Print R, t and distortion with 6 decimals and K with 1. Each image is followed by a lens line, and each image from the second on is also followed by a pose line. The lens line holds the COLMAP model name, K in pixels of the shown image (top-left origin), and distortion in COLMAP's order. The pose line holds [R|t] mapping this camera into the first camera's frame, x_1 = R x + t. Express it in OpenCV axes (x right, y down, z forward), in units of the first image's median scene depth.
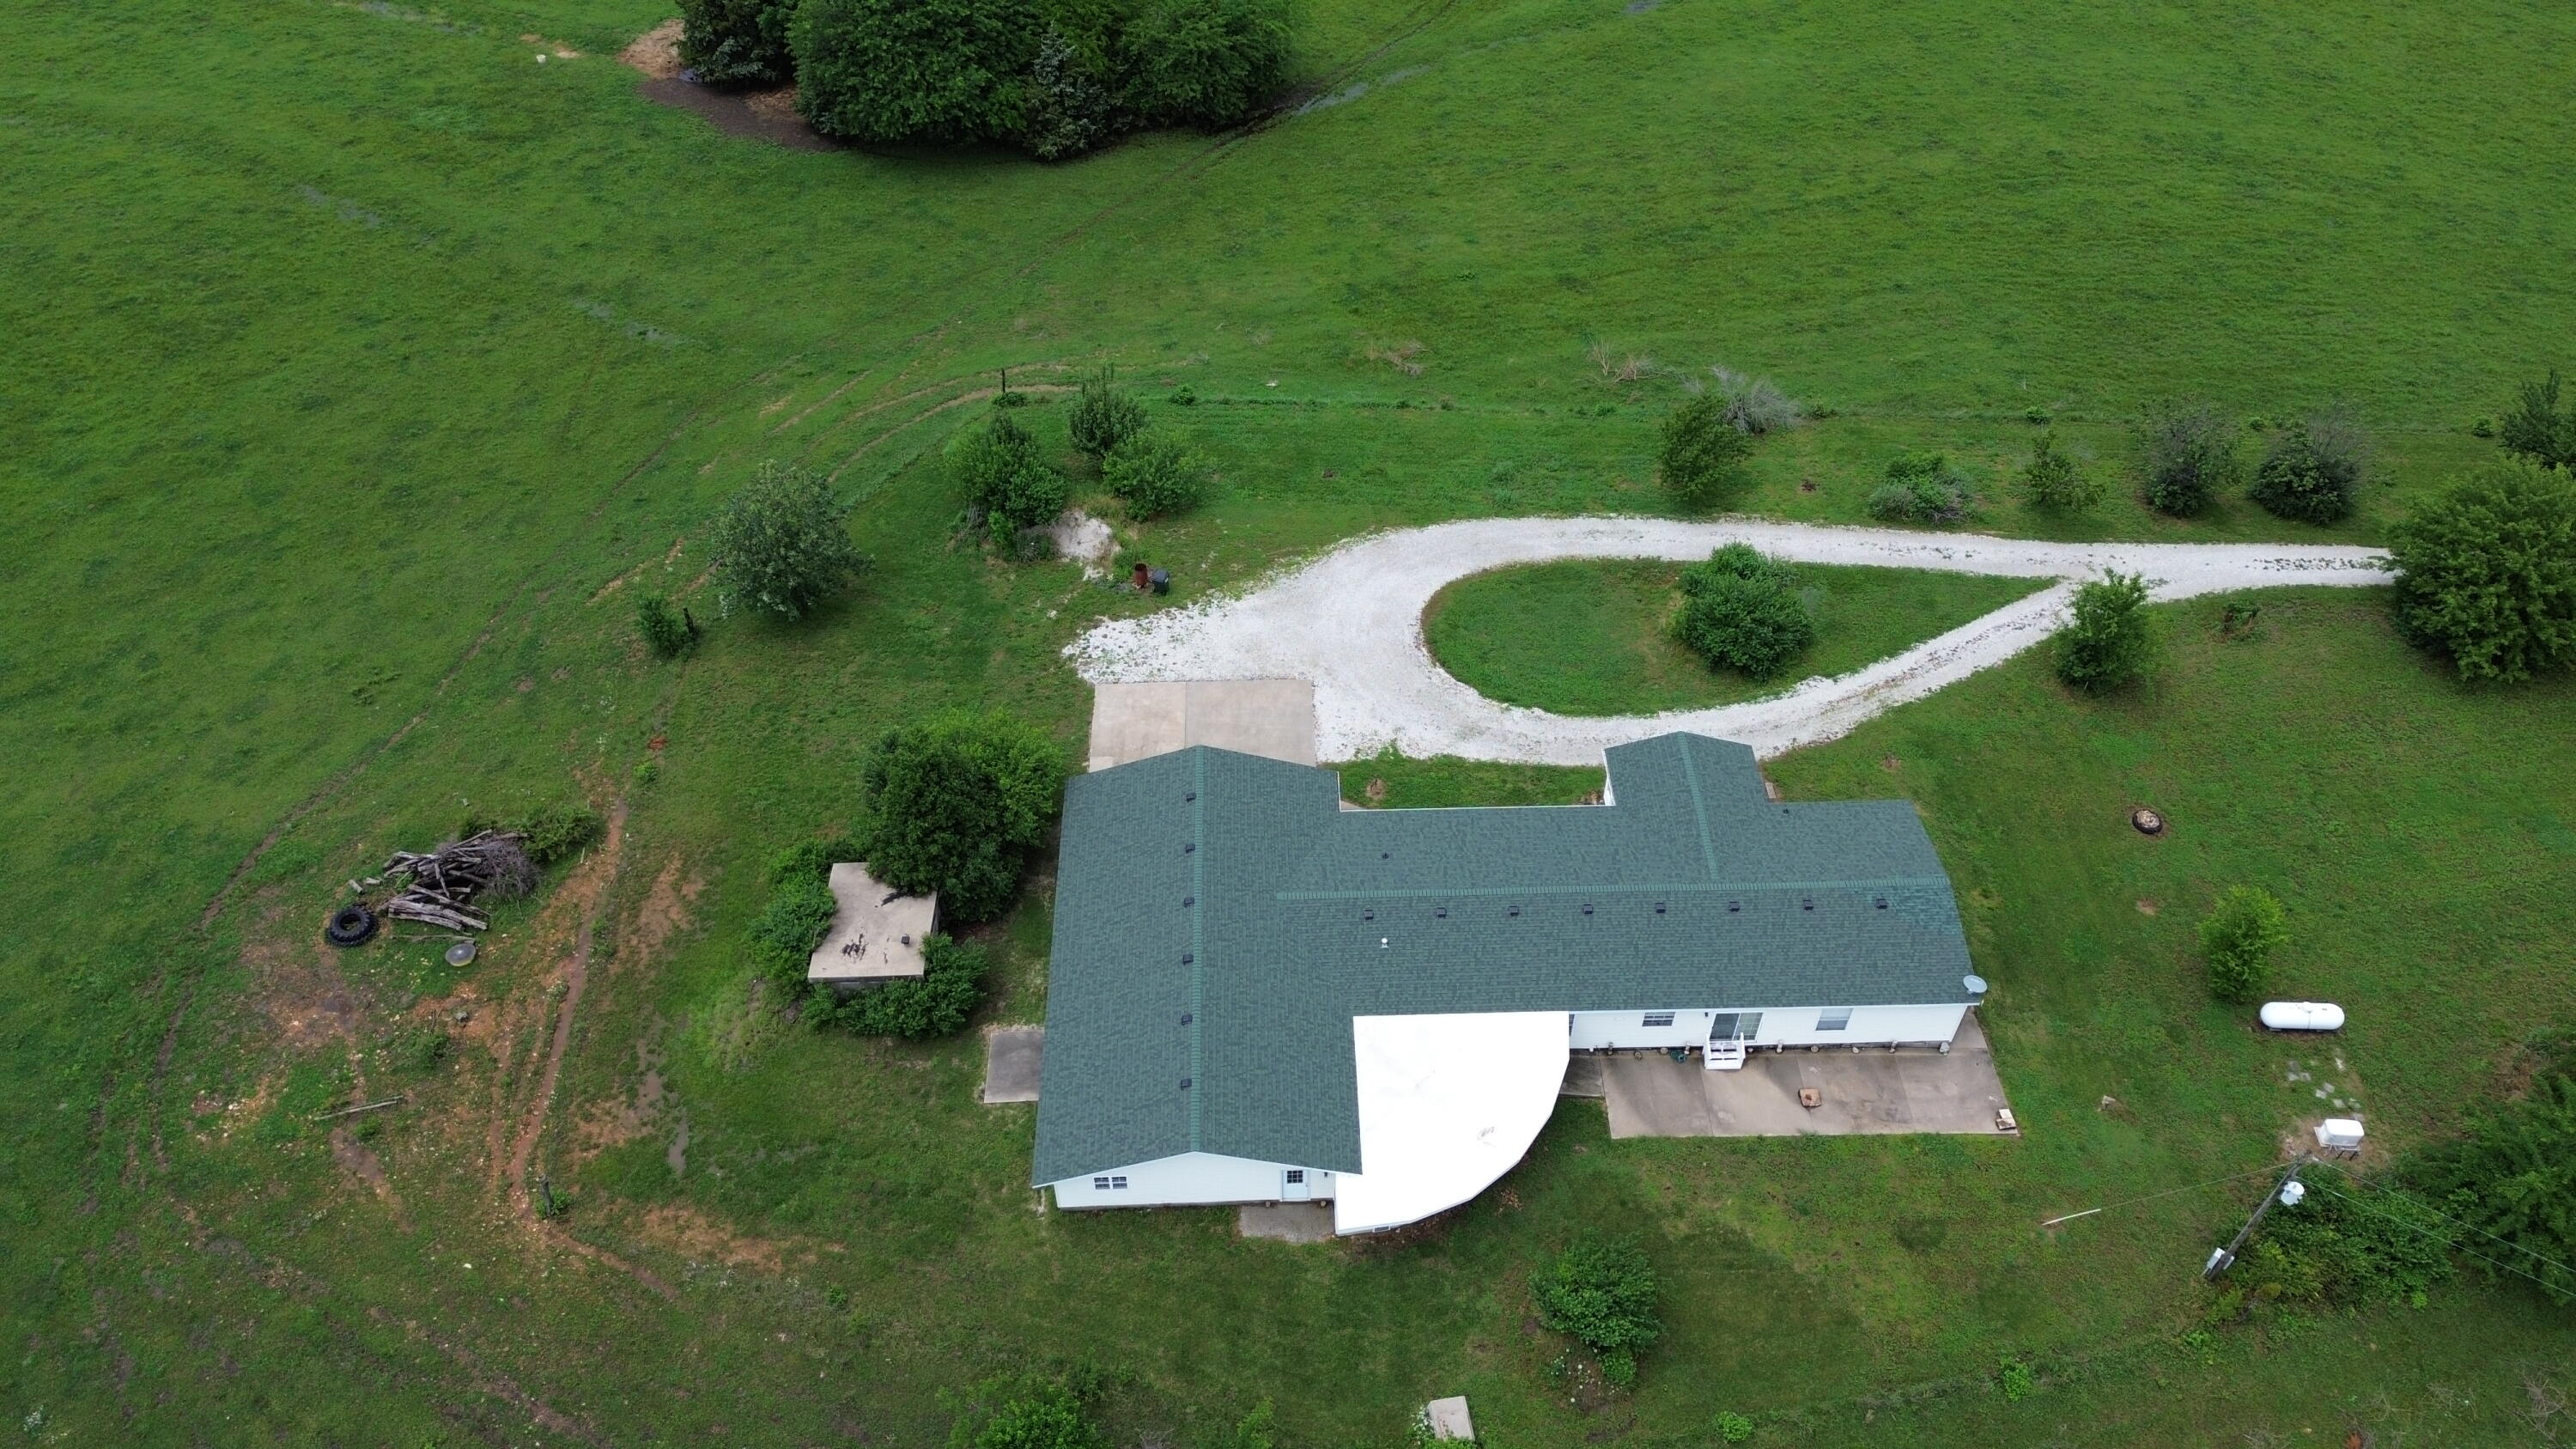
lens RADIAL K [[1820.4, 0, 1293.6], [0, 1820.4, 718.7], [0, 0, 1]] dist [0.082894, -0.081783]
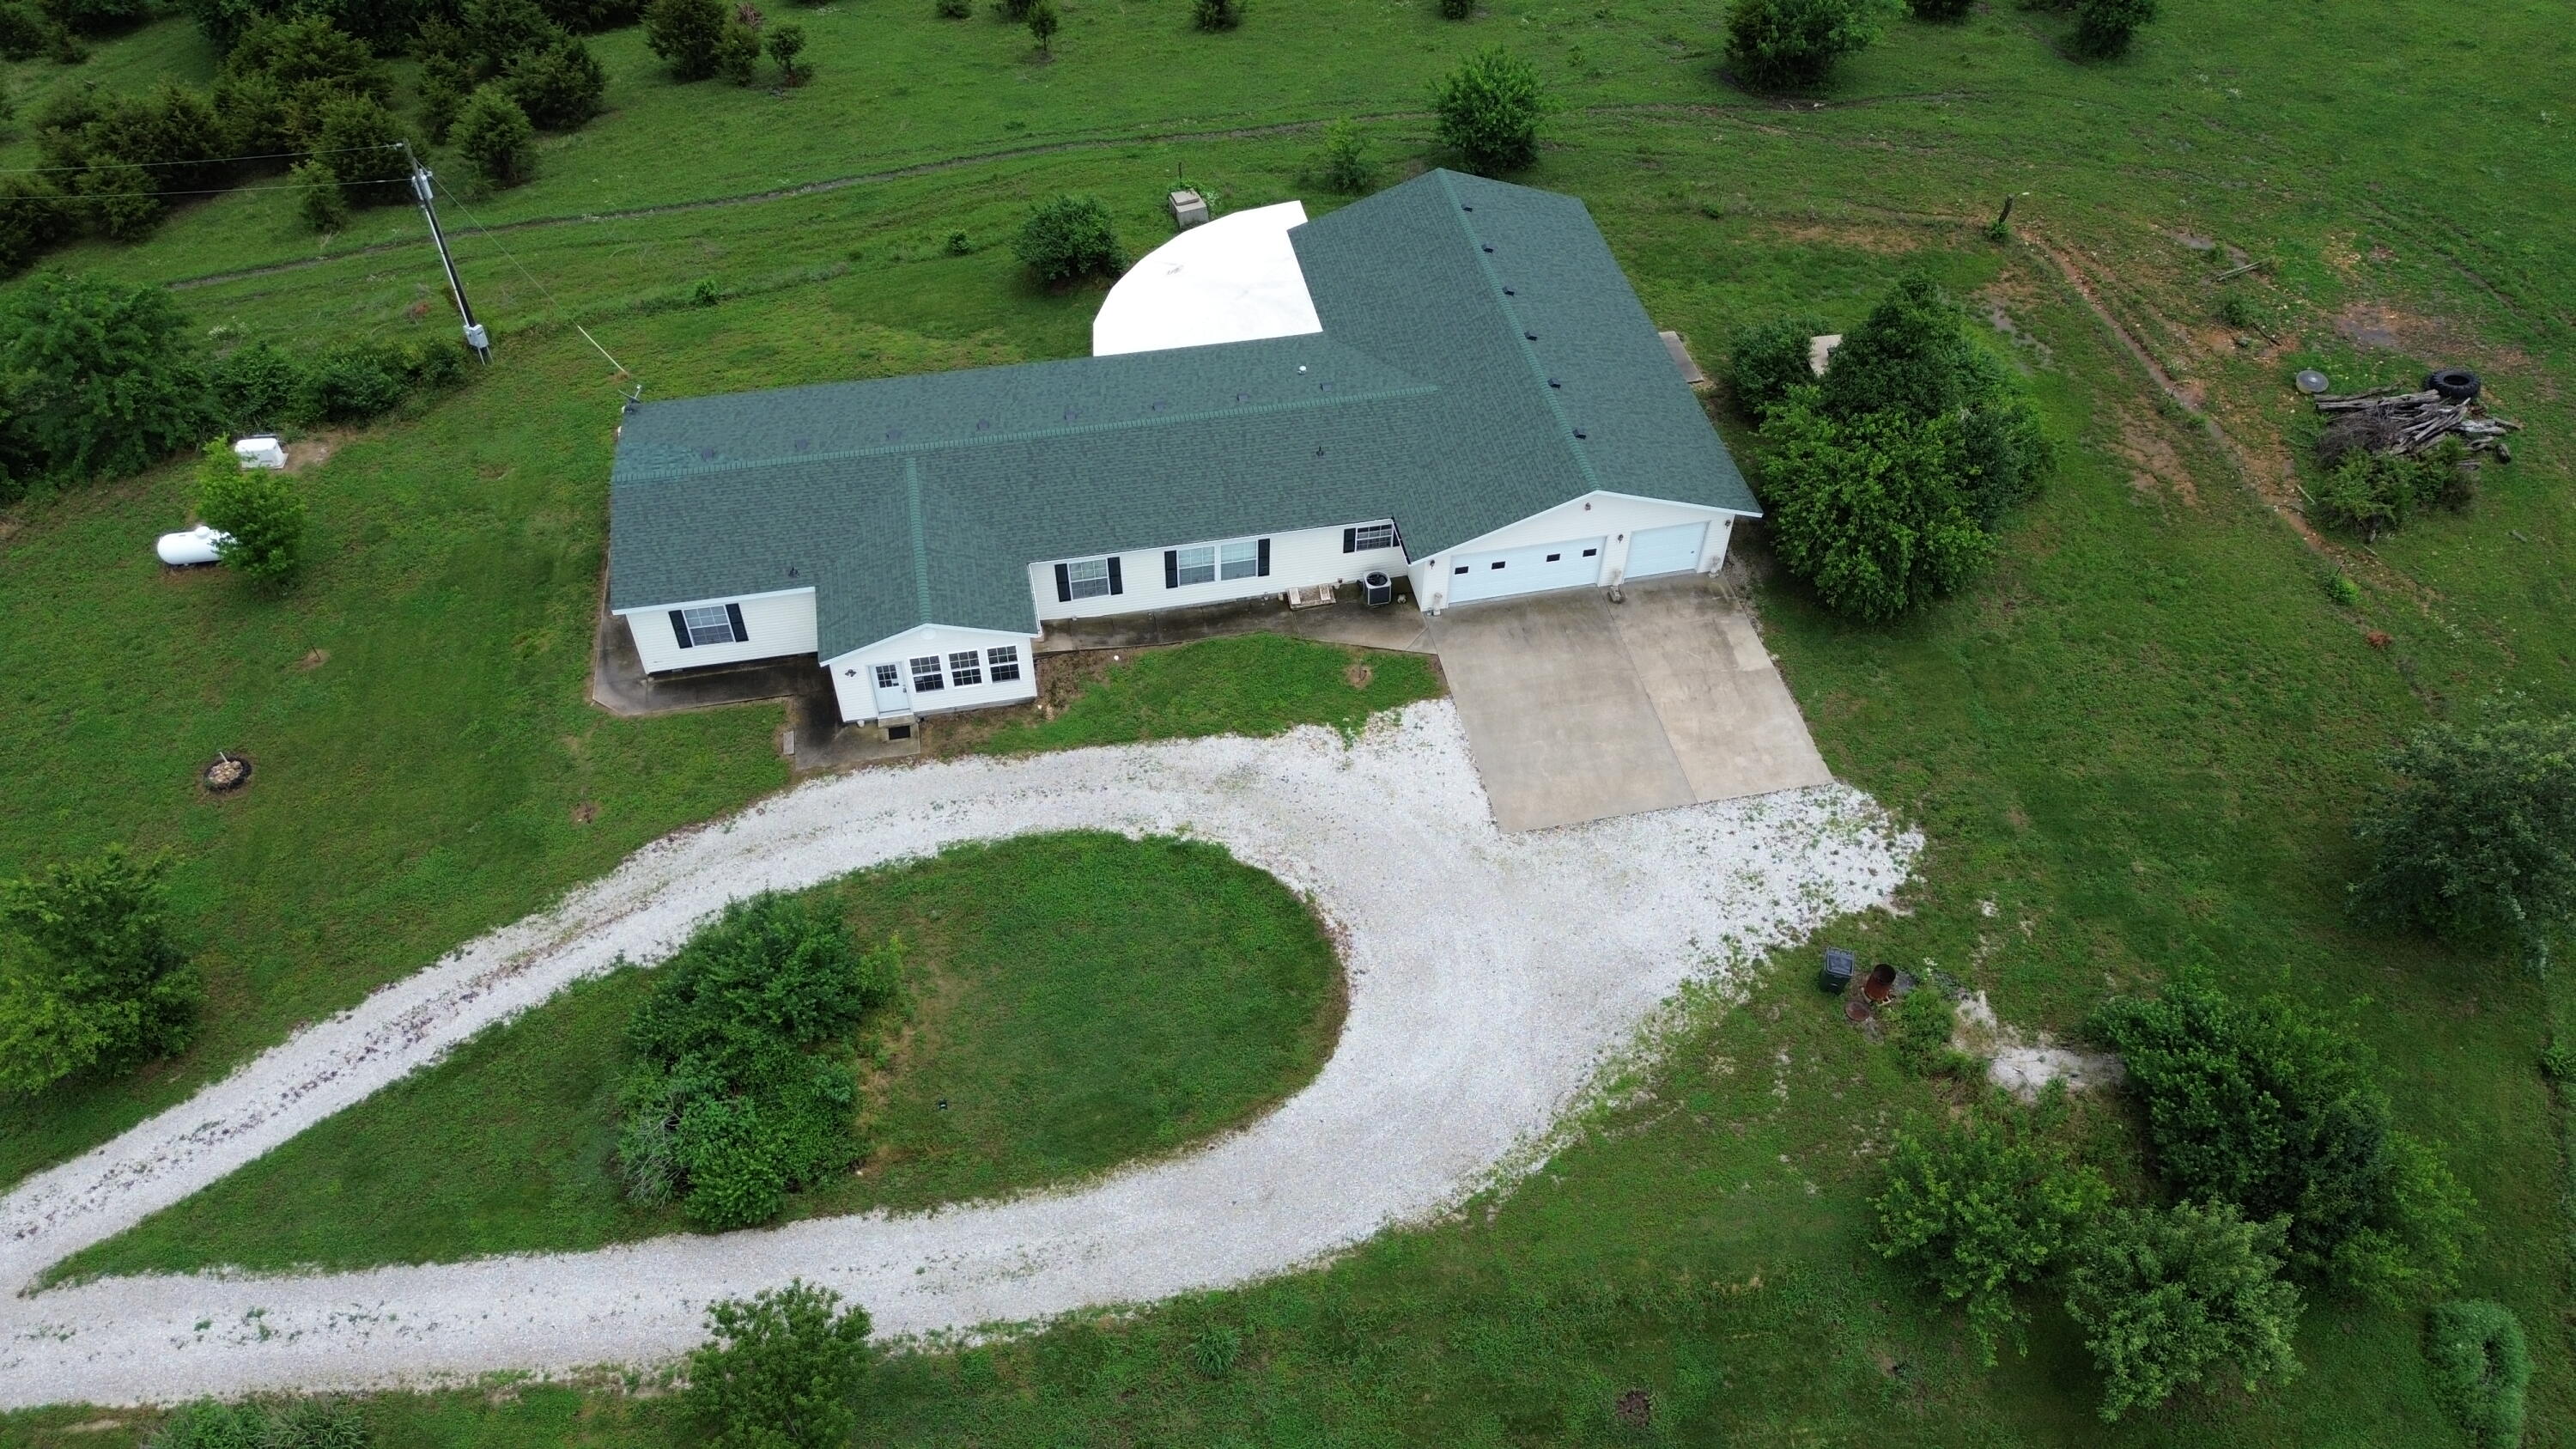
lens RADIAL K [[1824.0, 0, 1294.3], [0, 1824.0, 705.5], [0, 0, 1]] dist [0.069862, -0.065566]
pose [[-0.984923, 0.119260, -0.125312, 0.150373], [-0.129245, -0.025813, 0.991277, -0.619351], [0.114985, 0.992528, 0.040837, 0.923510]]
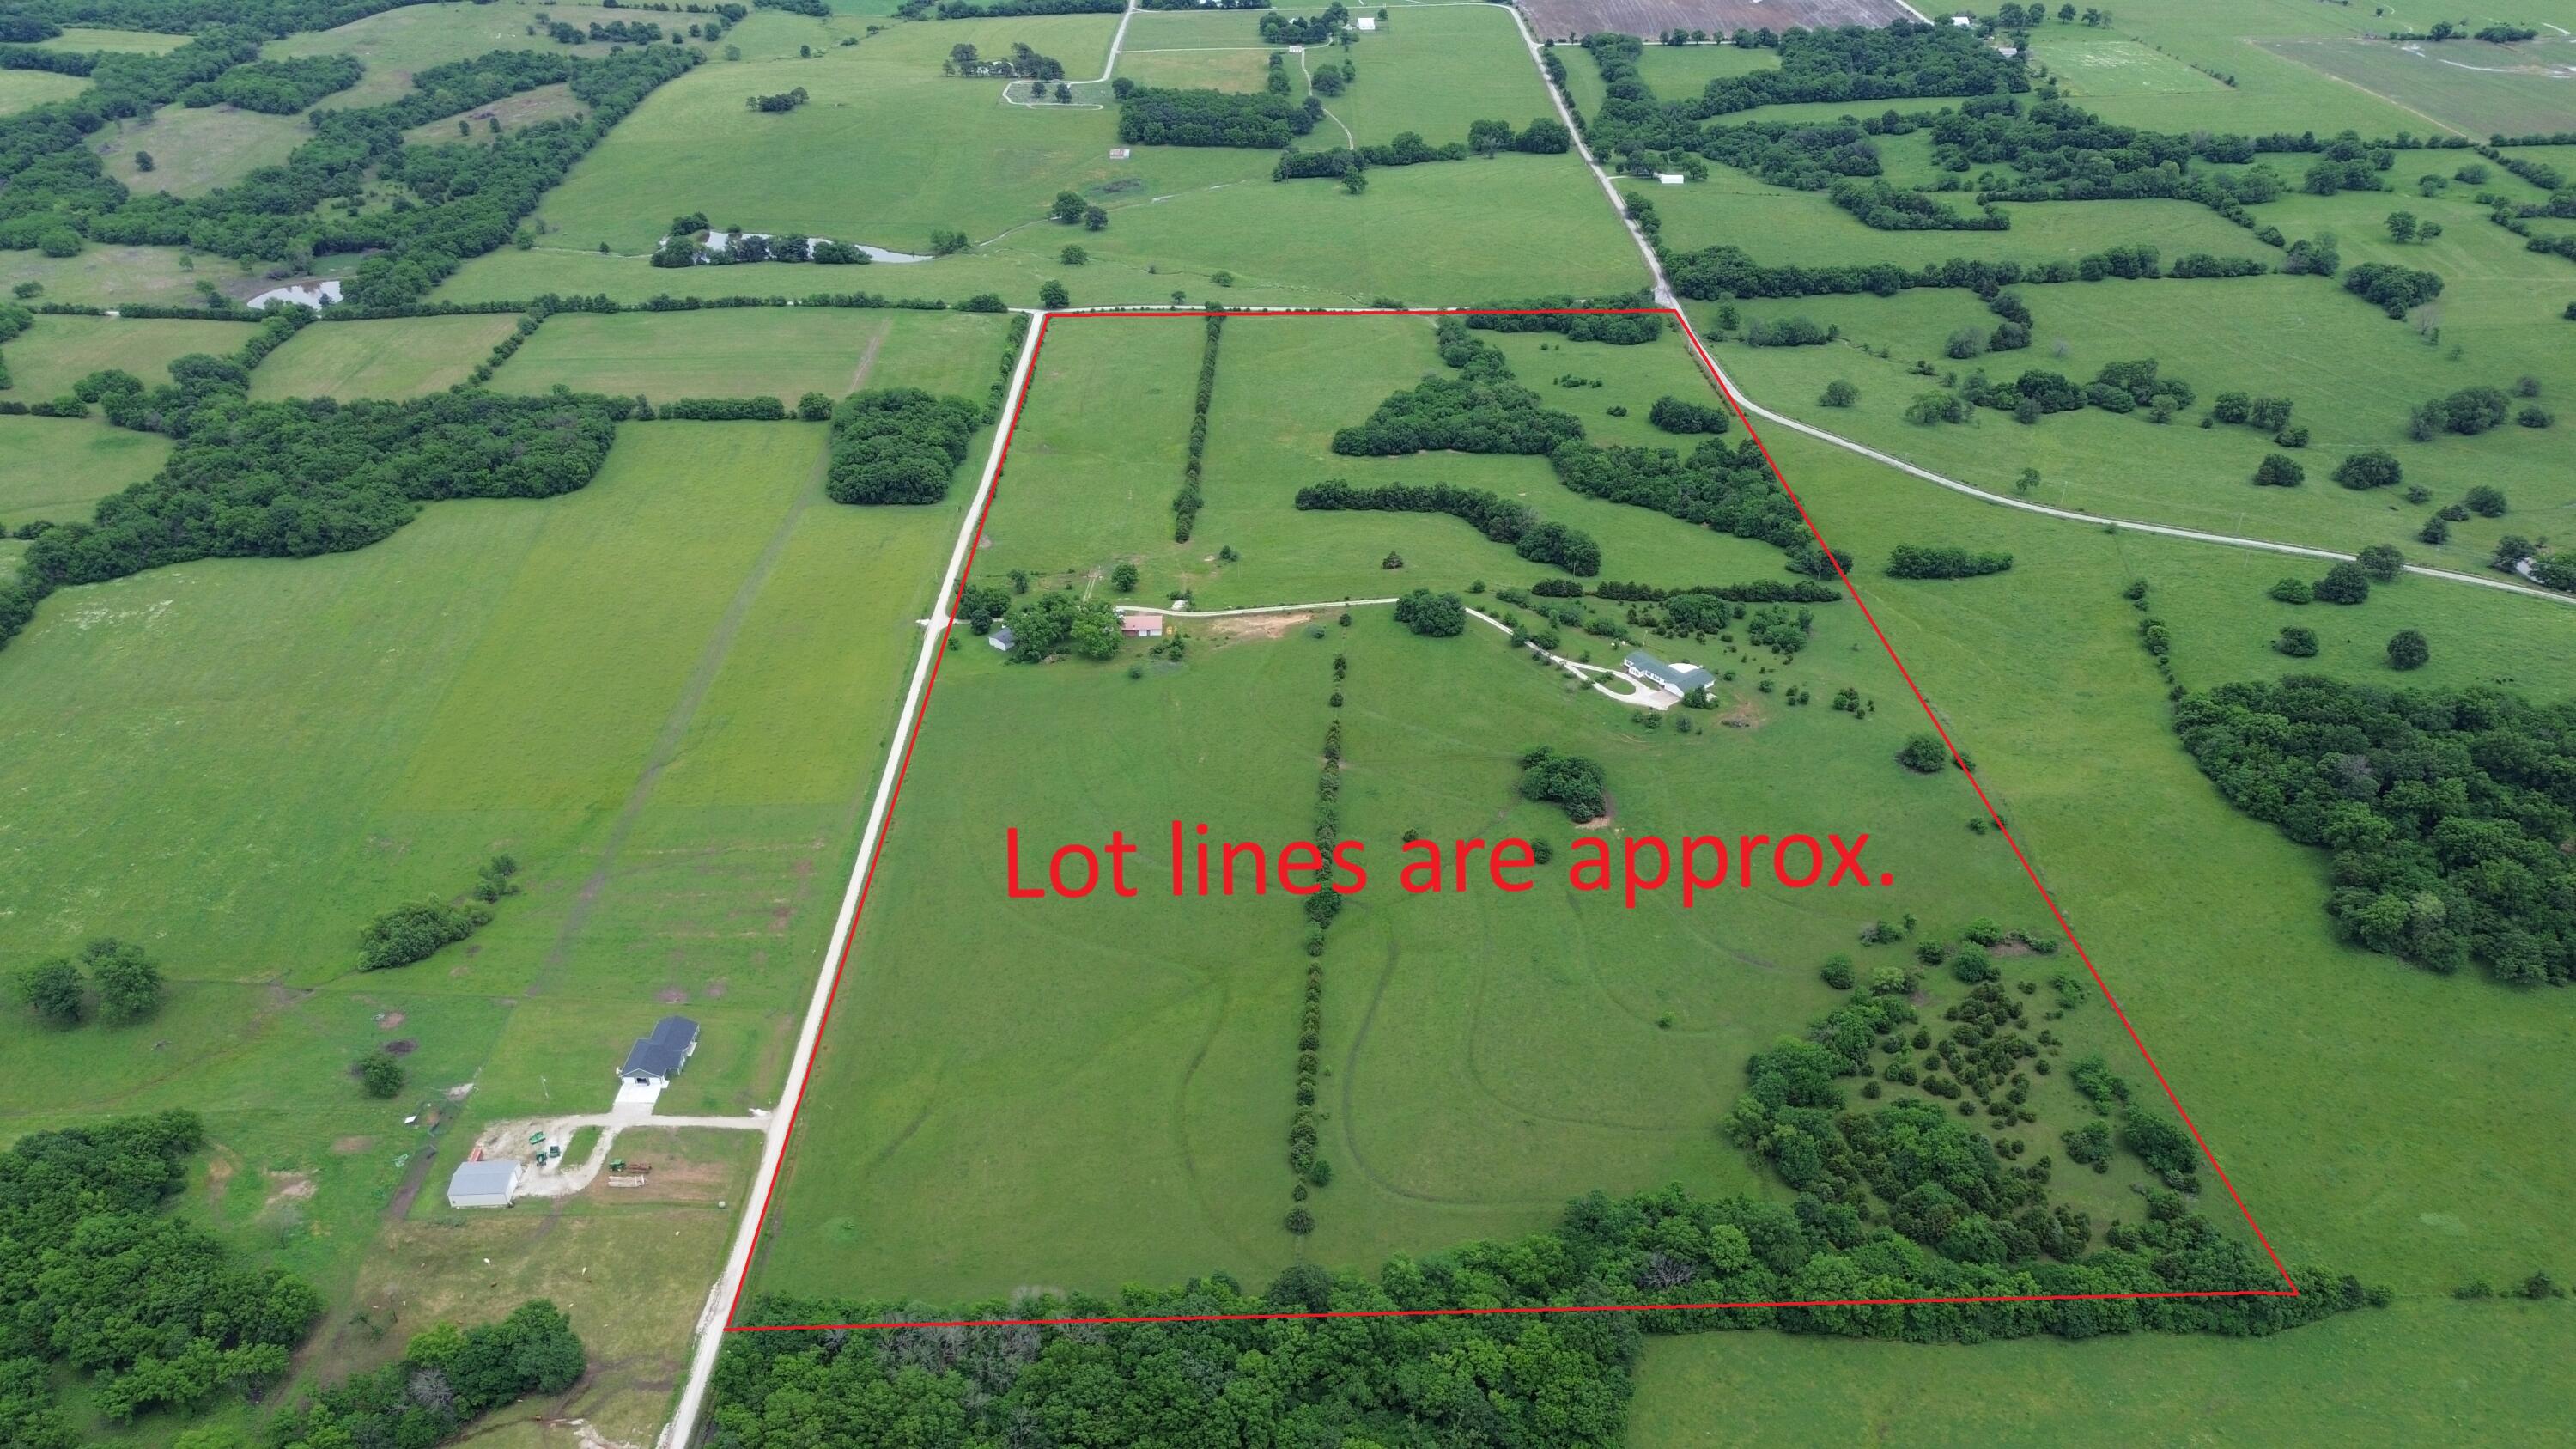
lens RADIAL K [[1820.4, 0, 1293.6], [0, 1820.4, 718.7], [0, 0, 1]] dist [0.082894, -0.081783]
pose [[-0.588099, -0.418091, 0.692343, -5.040094], [0.579435, 0.379420, 0.721315, -7.201906], [-0.564265, 0.825373, 0.019120, 1.872805]]
